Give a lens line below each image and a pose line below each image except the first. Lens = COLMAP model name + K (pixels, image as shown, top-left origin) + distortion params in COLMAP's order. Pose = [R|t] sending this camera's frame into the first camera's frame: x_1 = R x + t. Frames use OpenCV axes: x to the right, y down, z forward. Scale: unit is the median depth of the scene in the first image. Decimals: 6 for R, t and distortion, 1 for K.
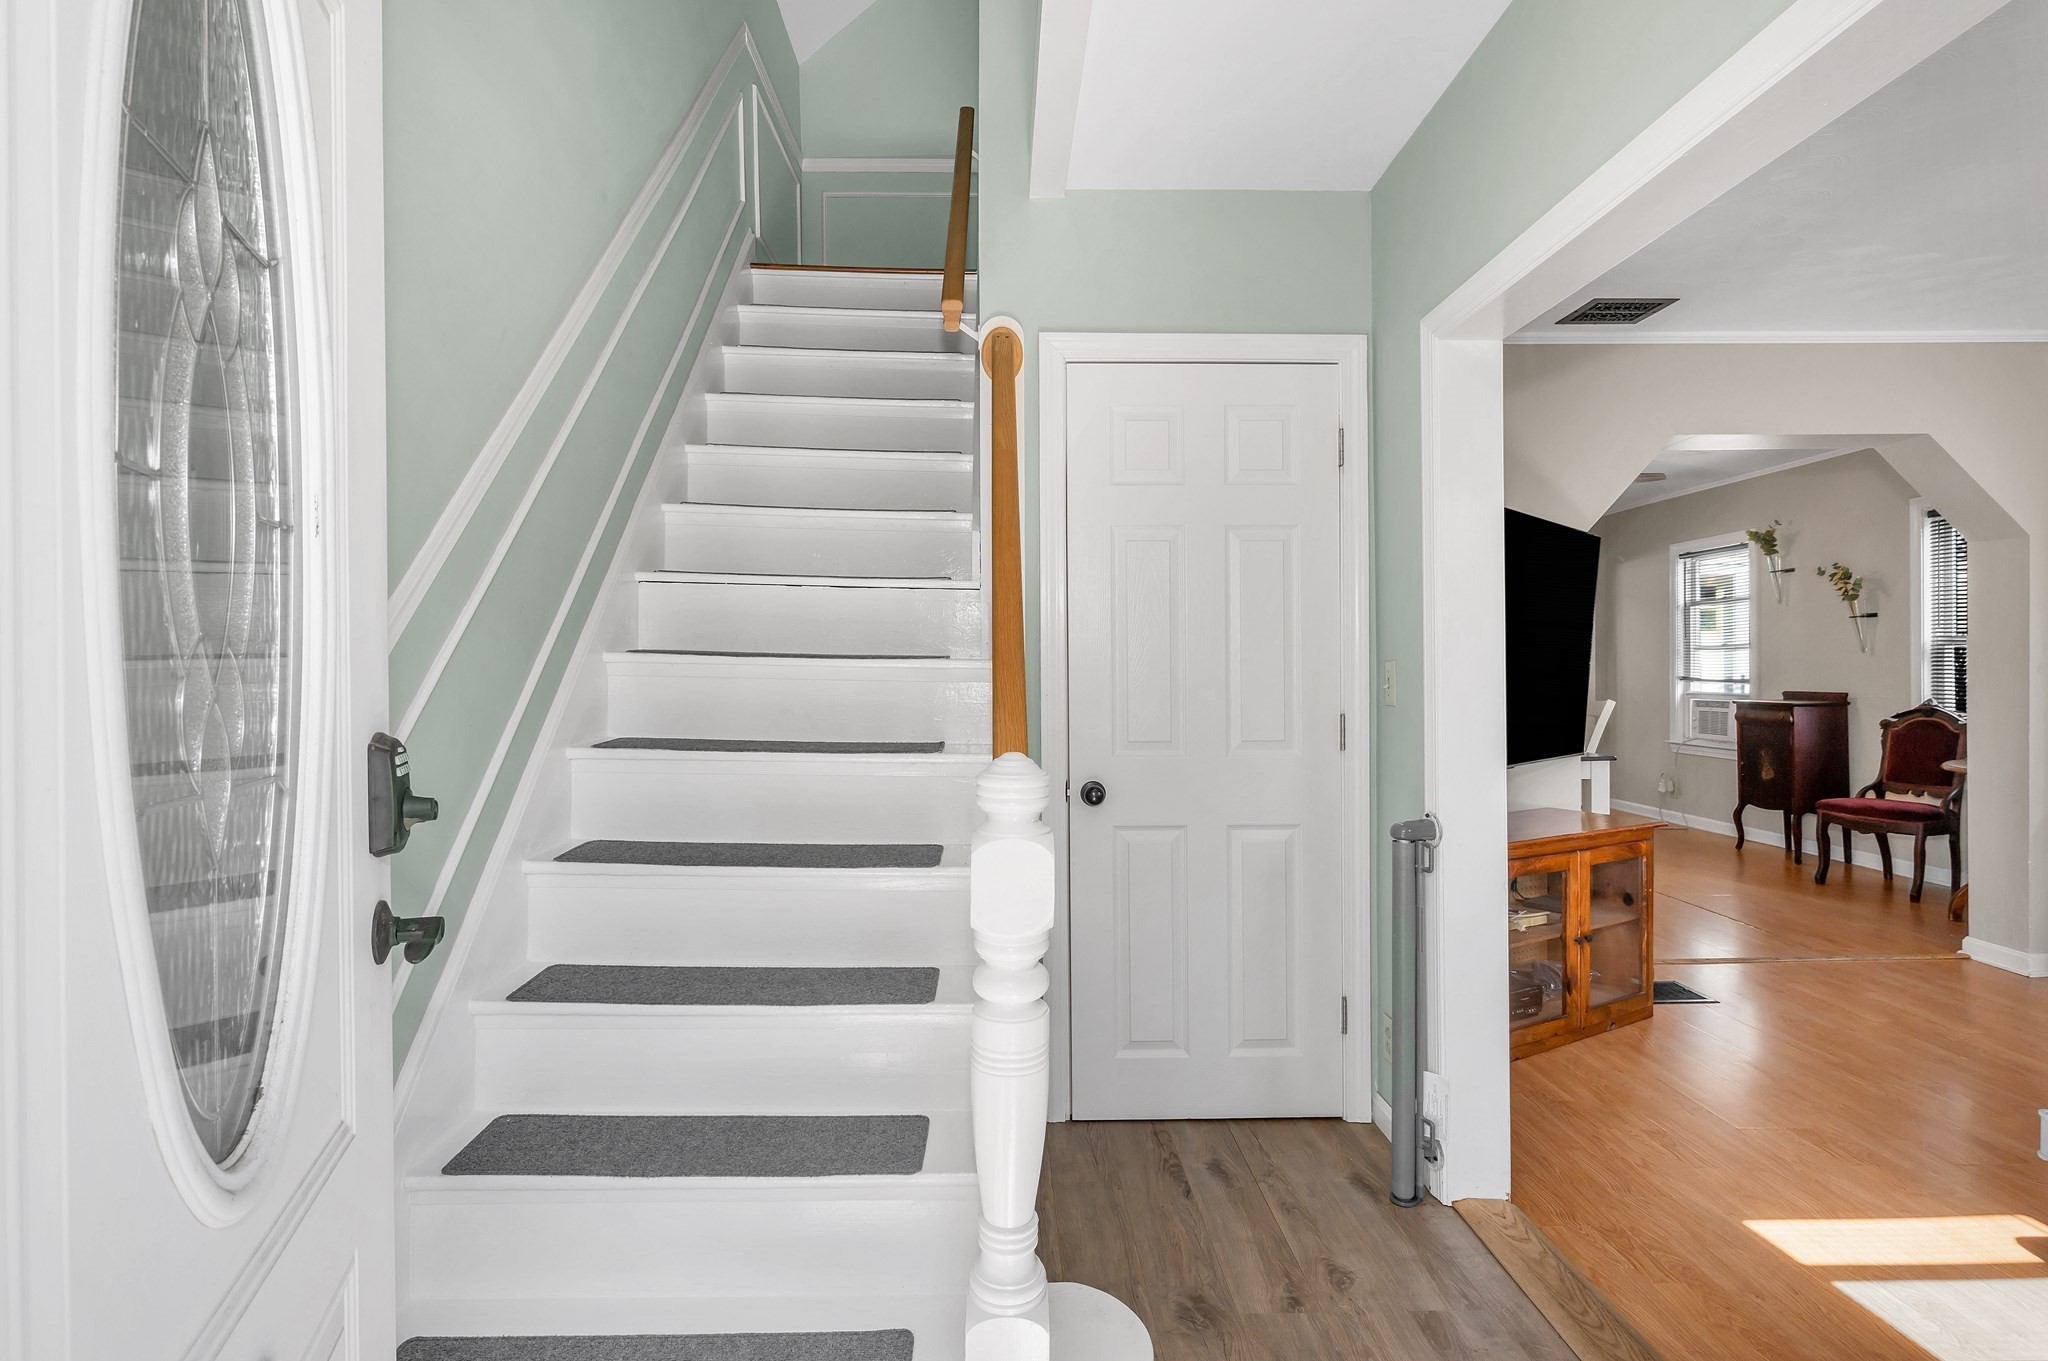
lens RADIAL K [[1016.5, 0, 1017.8], [0, 1016.5, 665.3], [0, 0, 1]] dist [-0.002970, -0.000092]
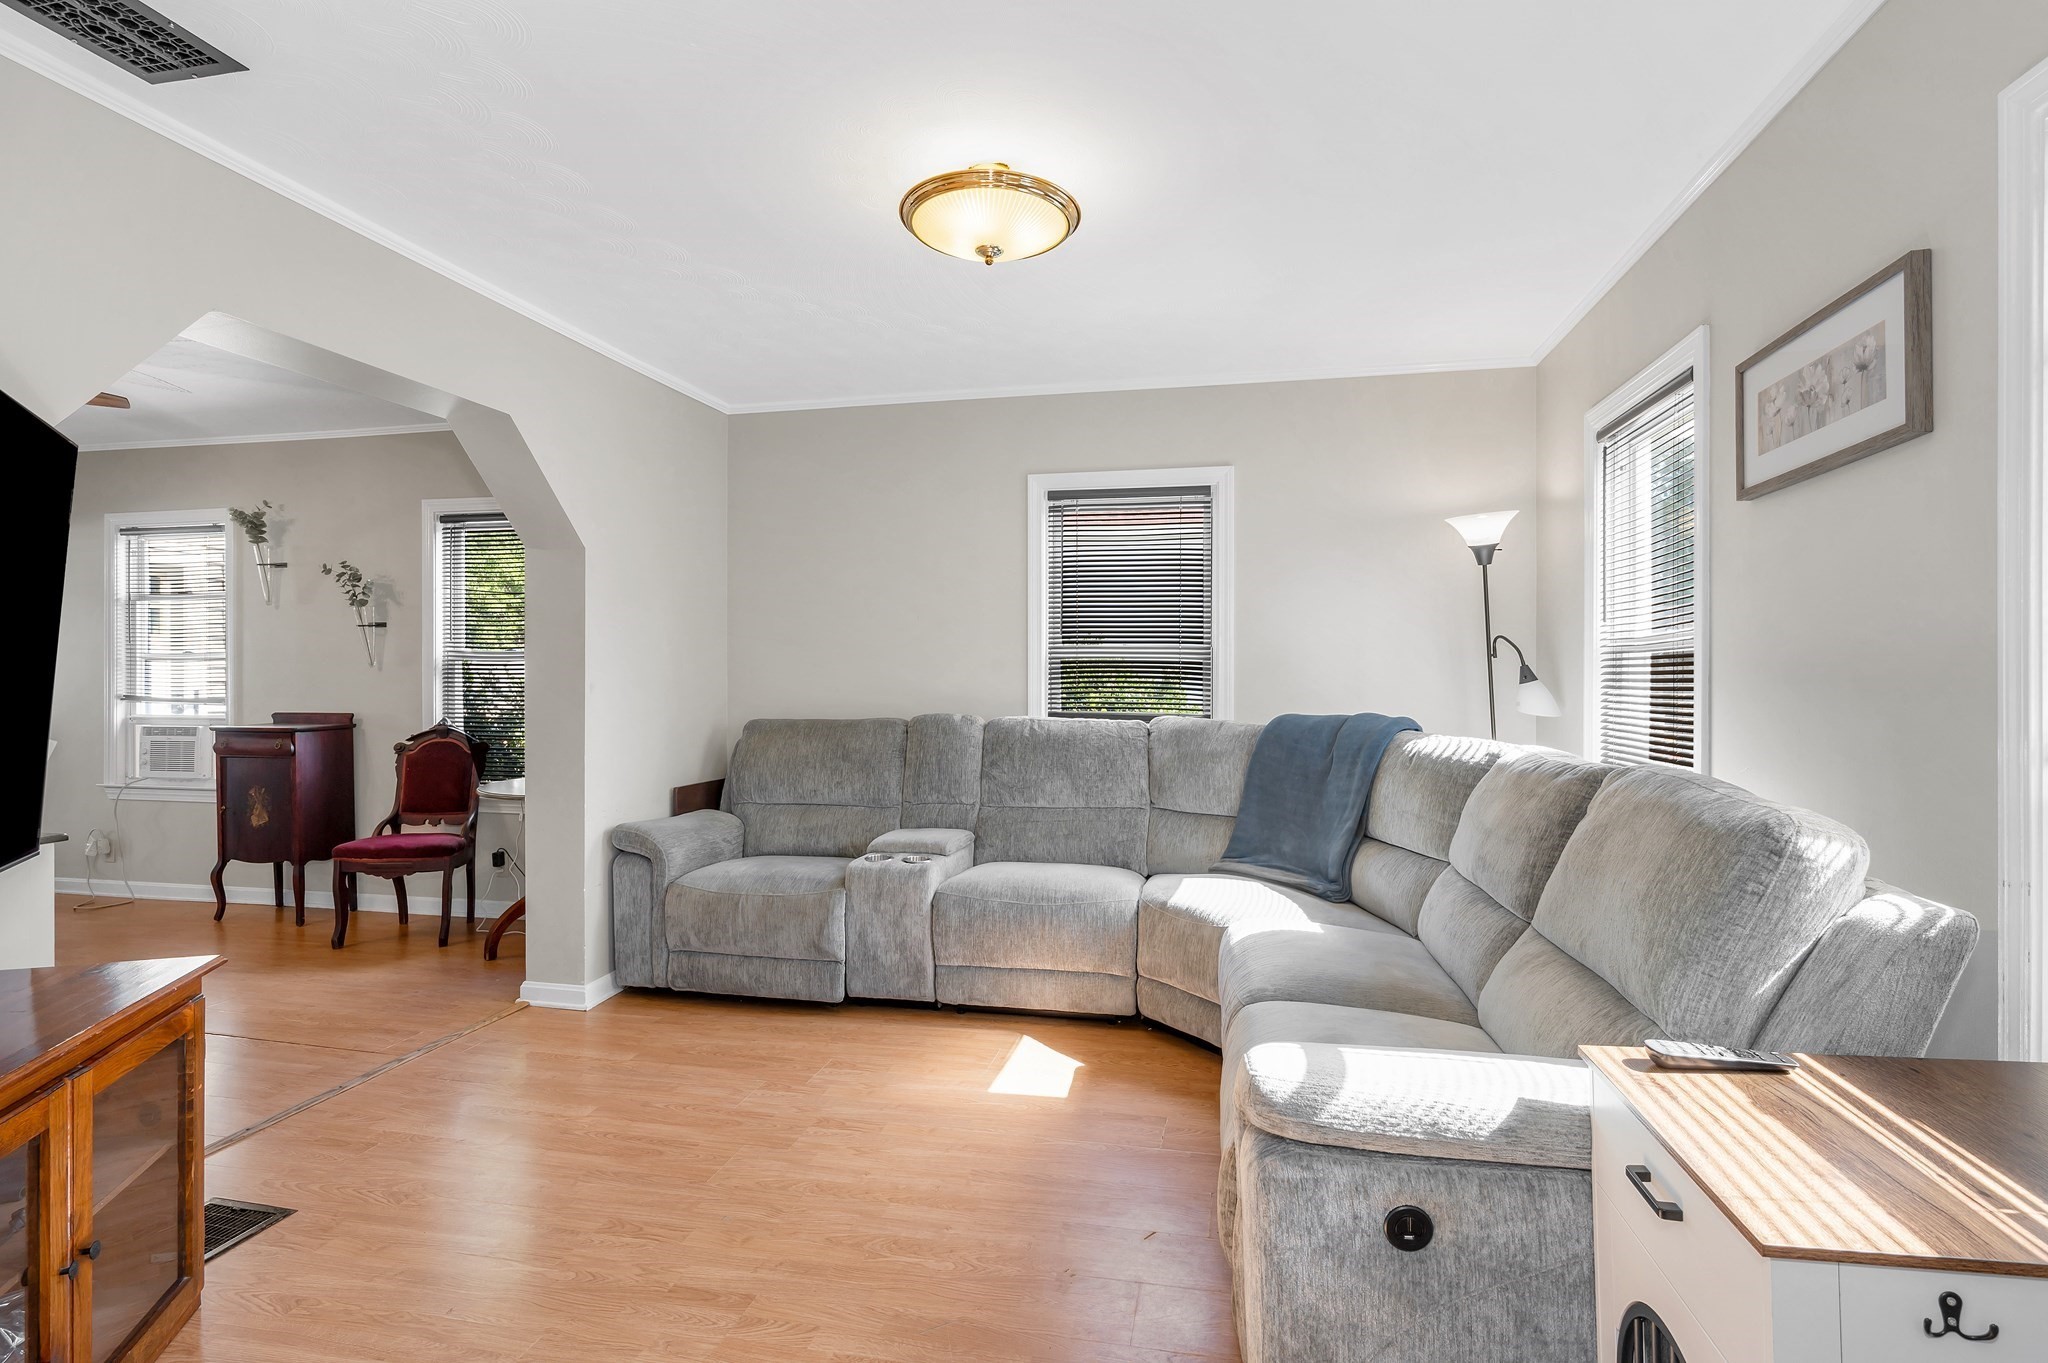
lens RADIAL K [[1016.5, 0, 1037.7], [0, 1016.5, 689.0], [0, 0, 1]] dist [-0.002970, -0.000092]
pose [[0.216477, -0.006131, 0.976268, 0.097819], [-0.007156, 0.999943, 0.007866, -0.004529], [-0.976261, -0.008689, 0.216421, 0.237418]]
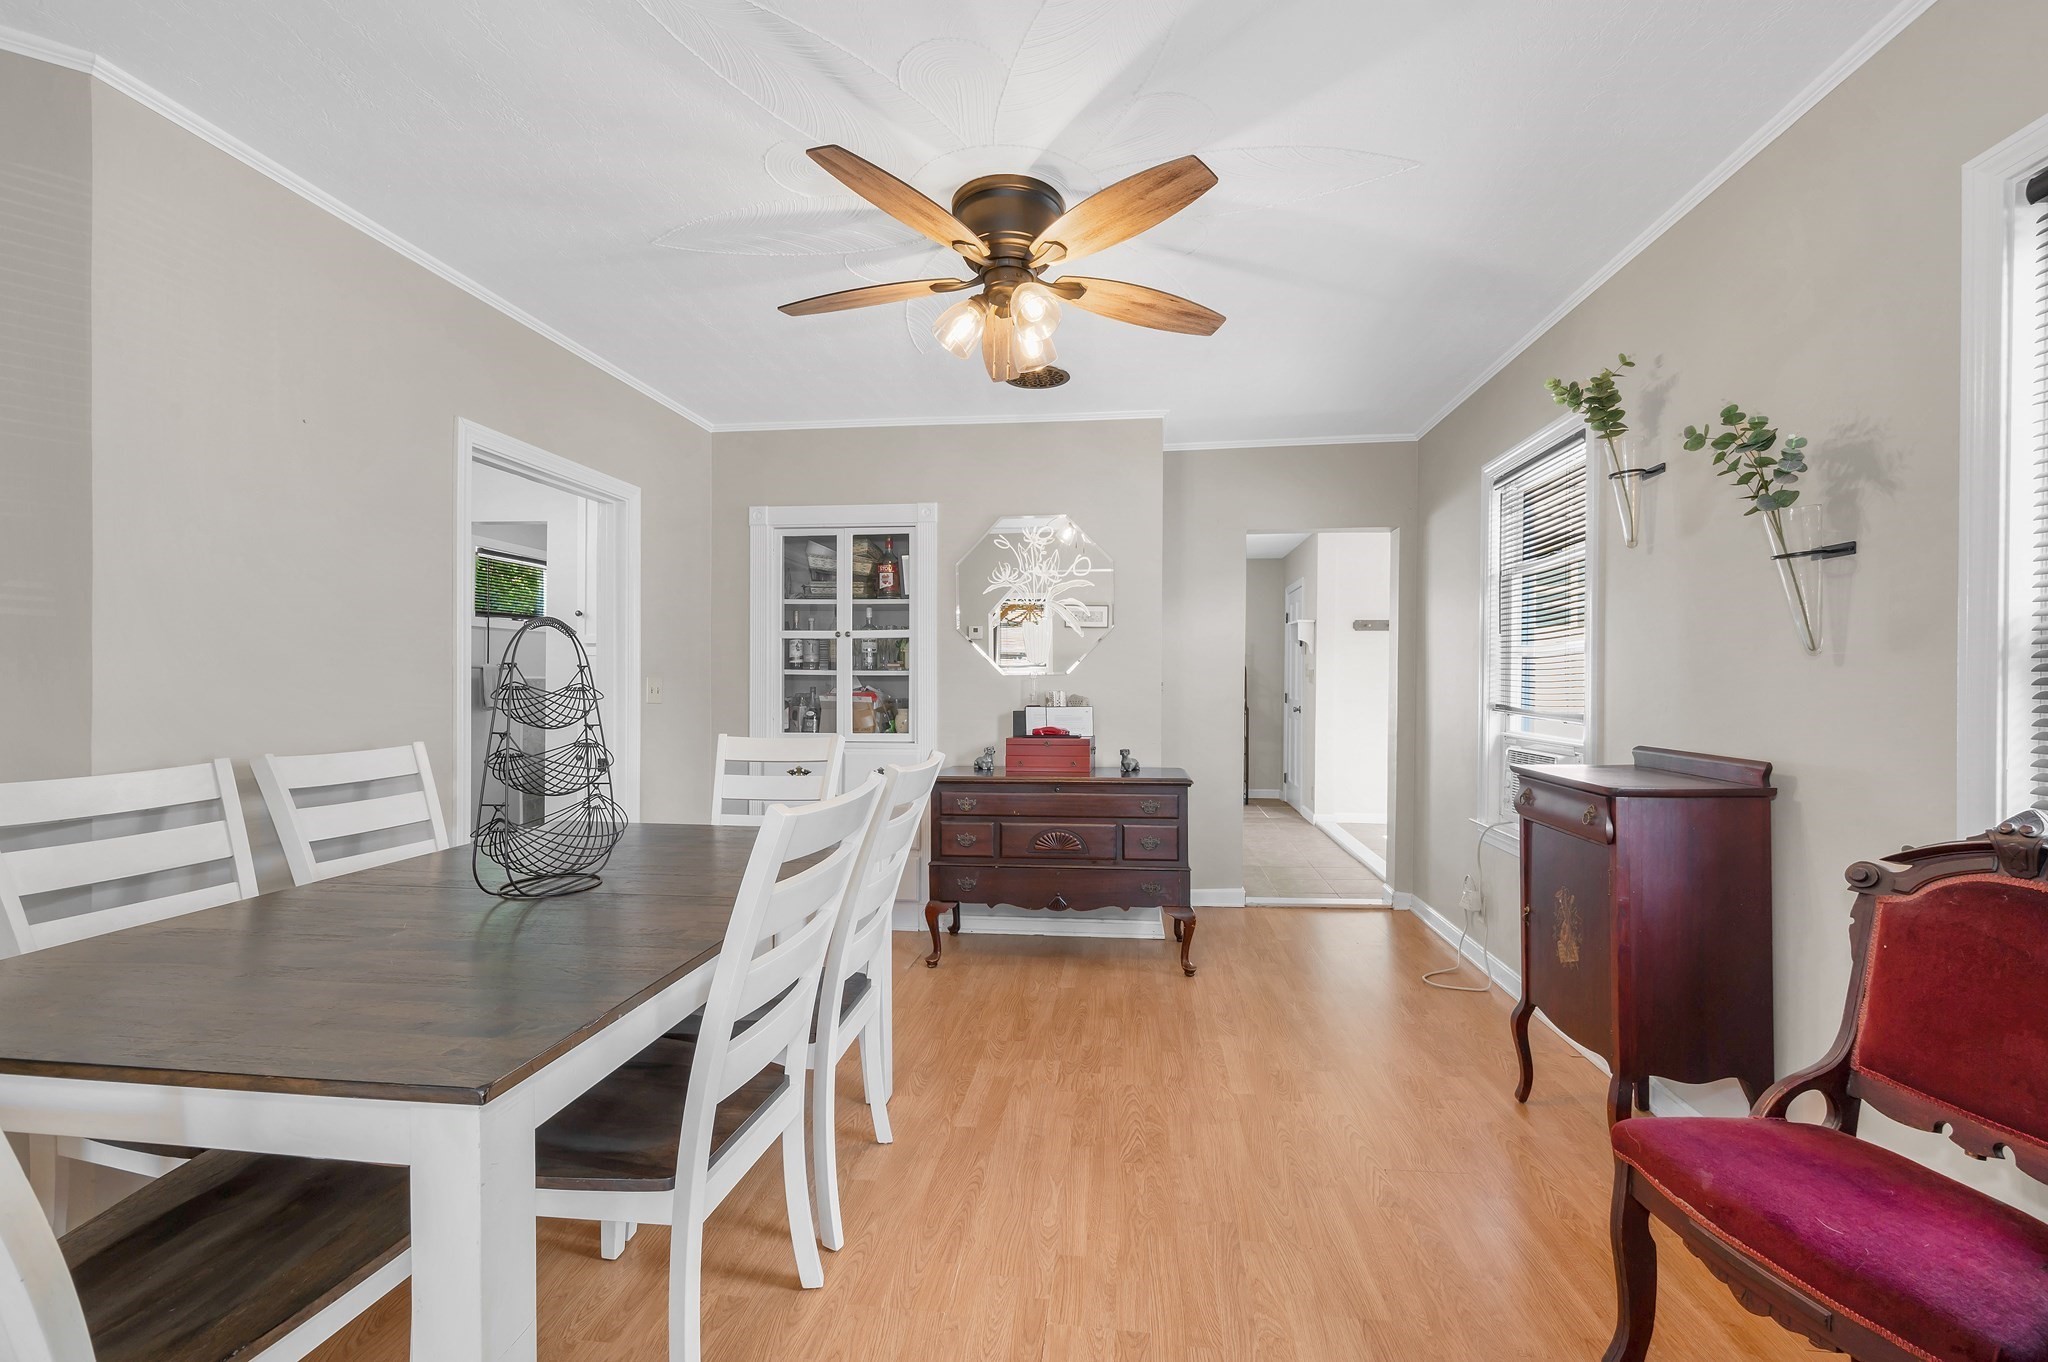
lens RADIAL K [[833.0, 0, 1040.4], [0, 833.0, 680.8], [0, 0, 1]] dist [-0.001042, -0.000125]
pose [[0.992563, 0.009384, -0.121373, 0.571470], [-0.008623, 0.999940, 0.006792, -0.003206], [0.121430, -0.005695, 0.992584, 0.644412]]
